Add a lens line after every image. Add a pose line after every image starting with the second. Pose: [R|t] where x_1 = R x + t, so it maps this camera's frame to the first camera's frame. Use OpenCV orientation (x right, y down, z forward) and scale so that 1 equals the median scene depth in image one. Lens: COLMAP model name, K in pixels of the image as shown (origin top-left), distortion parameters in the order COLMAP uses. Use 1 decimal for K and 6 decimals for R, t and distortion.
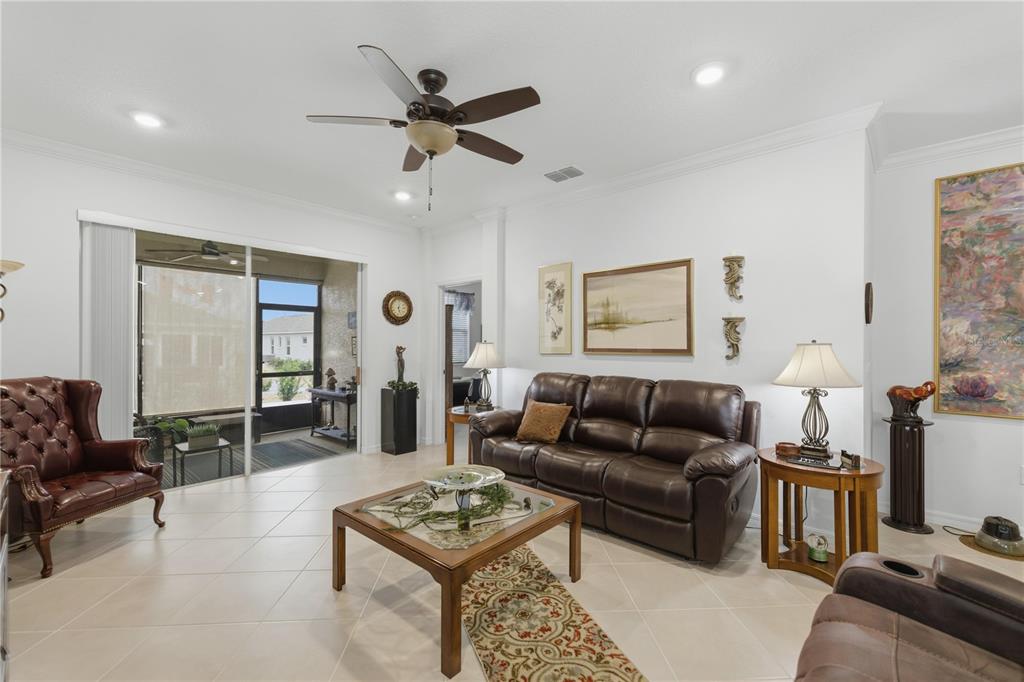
lens RADIAL K [[429.7, 0, 512.0], [0, 429.7, 341.0], [0, 0, 1]] dist [0.000543, 0.000290]
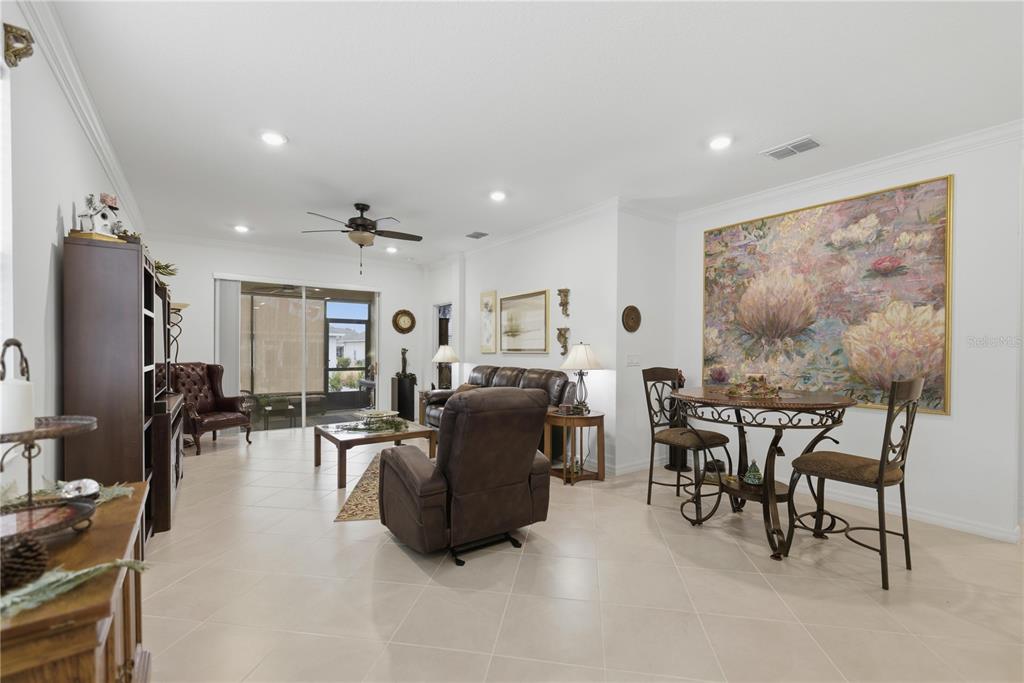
lens RADIAL K [[435.9, 0, 511.8], [0, 435.9, 350.6], [0, 0, 1]] dist [-0.000696, 0.000126]
pose [[0.976794, 0.003384, -0.214156, 0.624049], [-0.002203, 0.999981, 0.005753, 0.016583], [0.214172, -0.005147, 0.976782, -0.537359]]
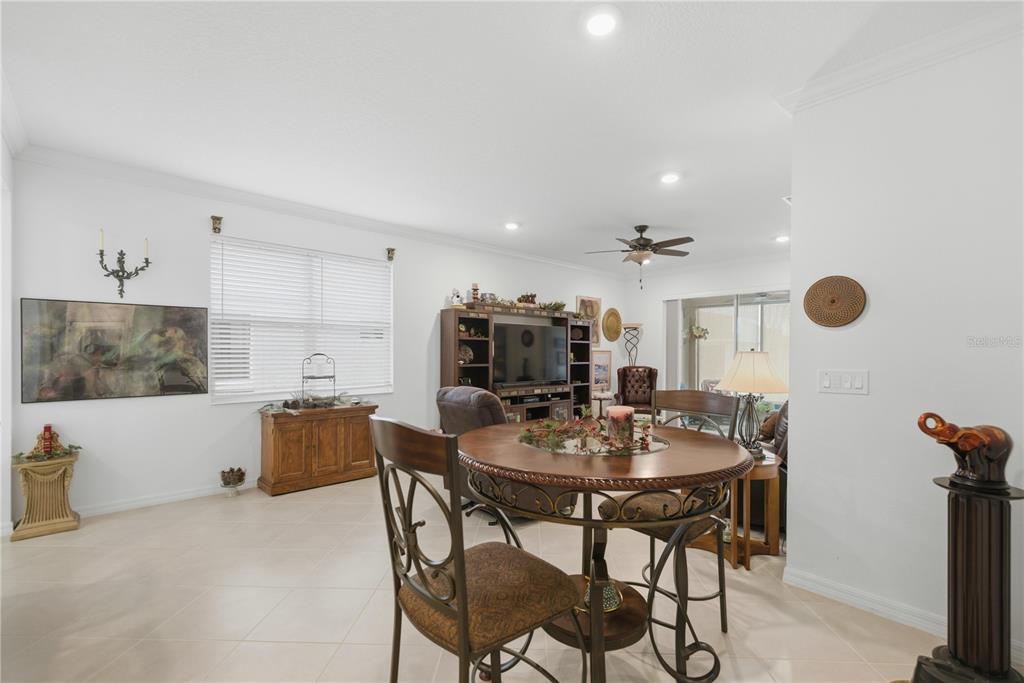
lens RADIAL K [[435.9, 0, 511.8], [0, 435.9, 350.6], [0, 0, 1]] dist [-0.000696, 0.000126]
pose [[-0.097093, -0.005655, -0.995259, 1.420669], [-0.003861, 0.999978, -0.005306, 0.008778], [0.995268, 0.003327, -0.097112, 0.400433]]
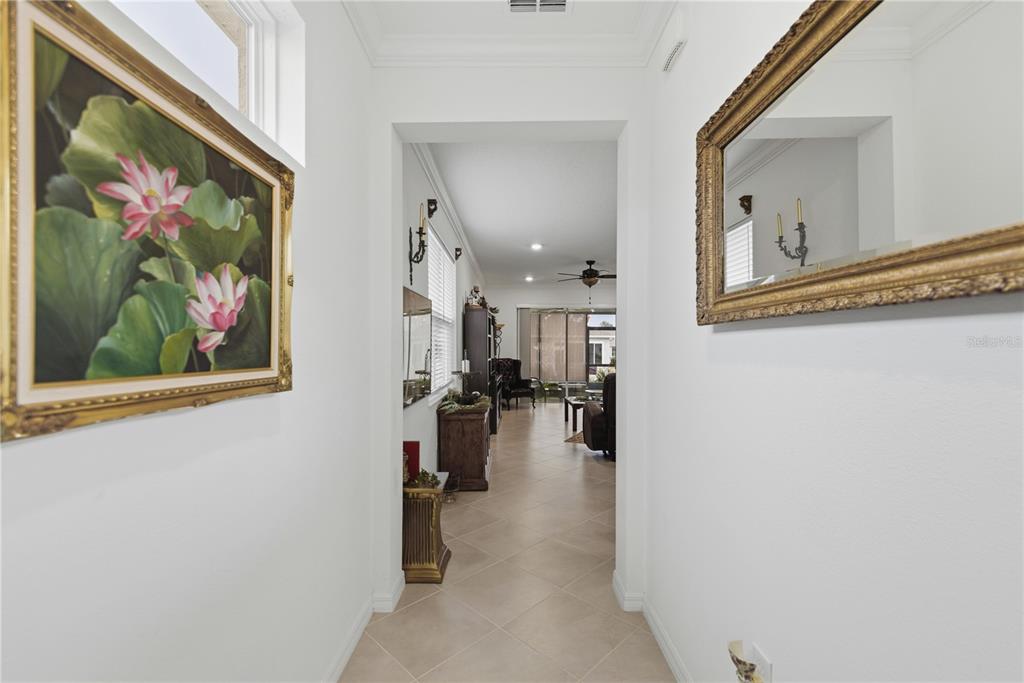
lens RADIAL K [[435.9, 0, 511.8], [0, 435.9, 350.6], [0, 0, 1]] dist [-0.000696, 0.000126]
pose [[0.665422, 0.003480, -0.746460, 1.251555], [0.002066, 0.999977, 0.006504, 0.004587], [0.746465, -0.005870, 0.665399, -1.063613]]
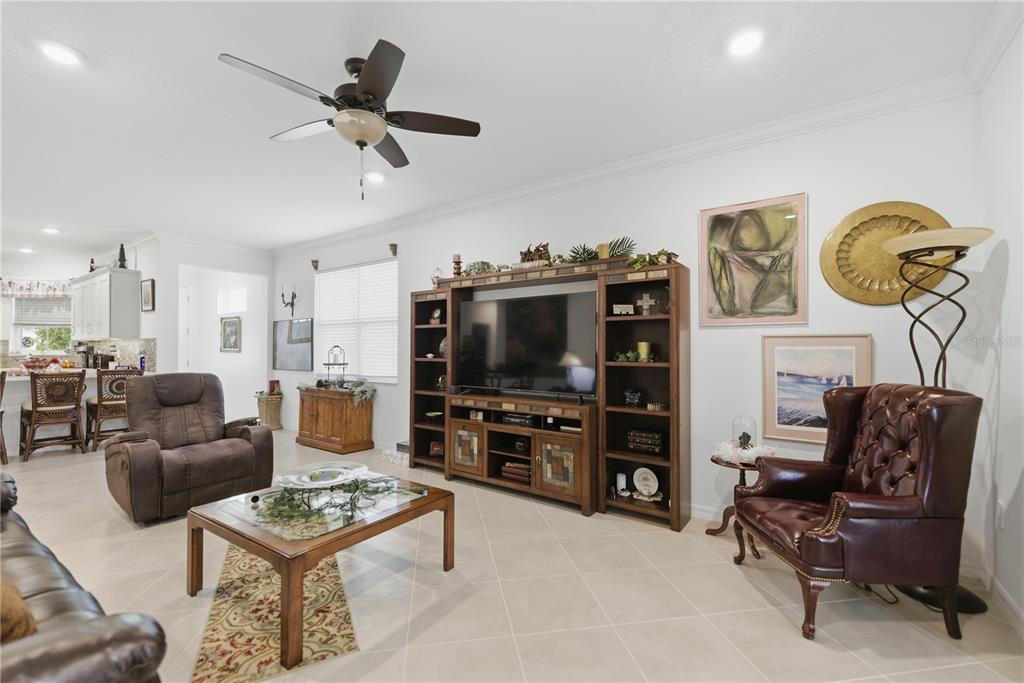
lens RADIAL K [[429.7, 0, 512.0], [0, 429.7, 341.5], [0, 0, 1]] dist [0.000543, 0.000290]
pose [[-0.992862, -0.005155, -0.119160, -0.290989], [-0.002923, 0.999817, -0.018901, 0.025336], [0.119236, -0.018417, -0.992695, 1.410665]]
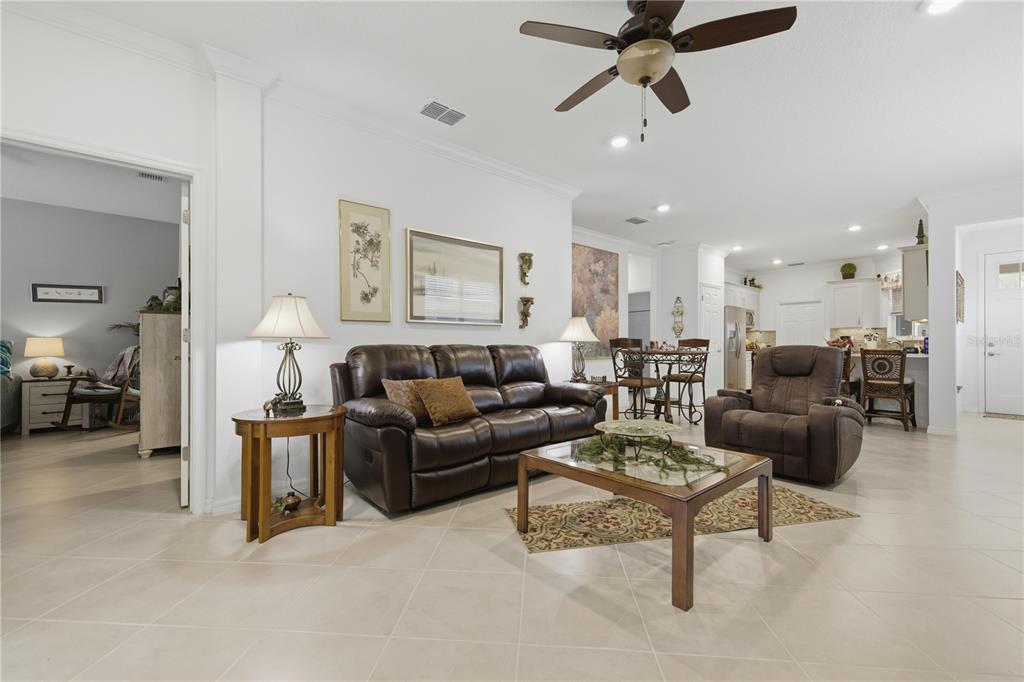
lens RADIAL K [[426.4, 0, 513.7], [0, 426.4, 342.9], [0, 0, 1]] dist [0.016693, 0.000168]
pose [[0.120509, 0.002187, 0.992710, -0.787114], [-0.003395, 0.999993, -0.001791, 0.086454], [-0.992706, -0.003154, 0.120516, 0.815891]]
